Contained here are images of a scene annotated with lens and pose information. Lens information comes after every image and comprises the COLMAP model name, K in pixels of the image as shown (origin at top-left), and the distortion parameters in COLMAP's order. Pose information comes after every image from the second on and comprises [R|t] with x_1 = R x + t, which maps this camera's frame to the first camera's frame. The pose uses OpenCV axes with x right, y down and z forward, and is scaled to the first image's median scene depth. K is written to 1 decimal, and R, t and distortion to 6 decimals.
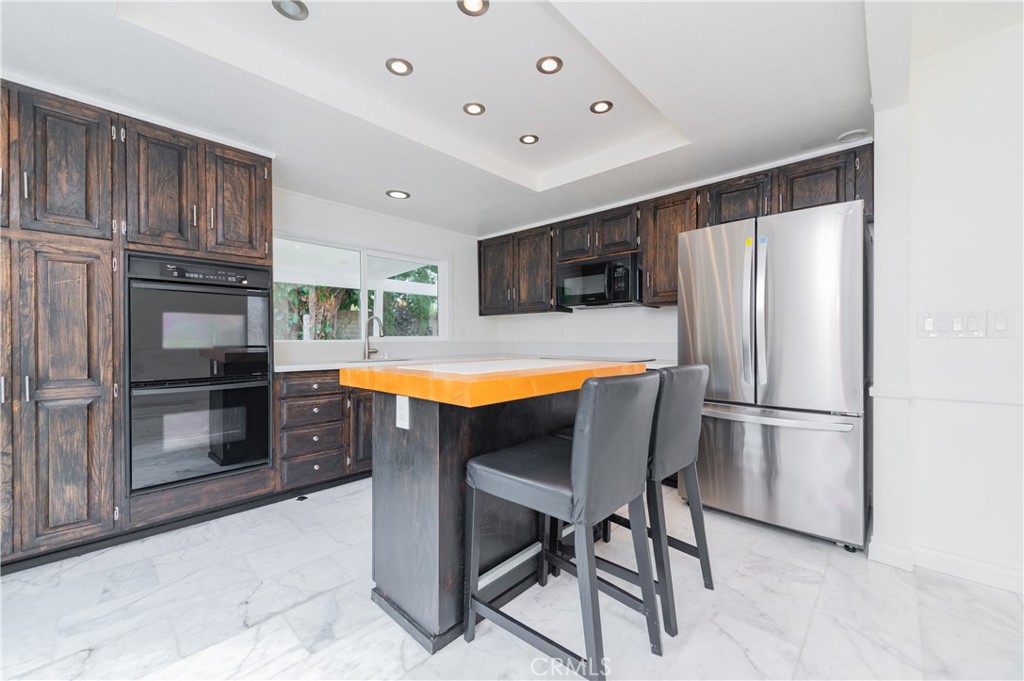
lens RADIAL K [[398.7, 0, 513.0], [0, 398.7, 342.5], [0, 0, 1]] dist [0.001492, -0.000216]
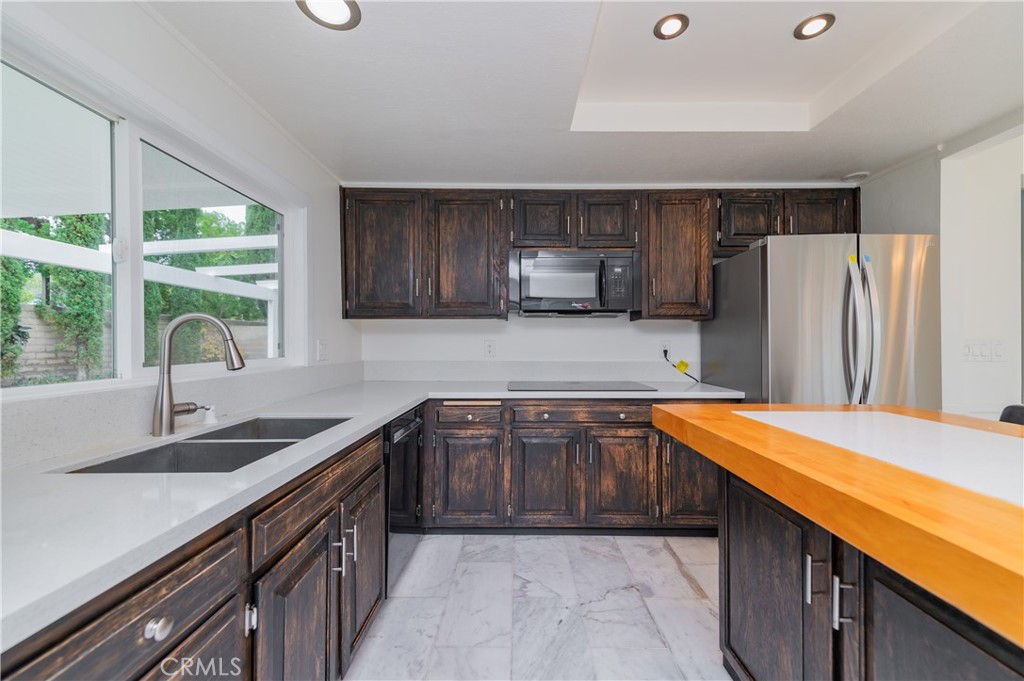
lens RADIAL K [[398.7, 0, 512.7], [0, 398.7, 342.2], [0, 0, 1]] dist [0.001492, -0.000216]
pose [[0.734287, 0.002495, 0.678834, -0.454122], [0.005620, 0.999937, -0.009755, -0.039172], [-0.678816, 0.010978, 0.734227, 0.629800]]
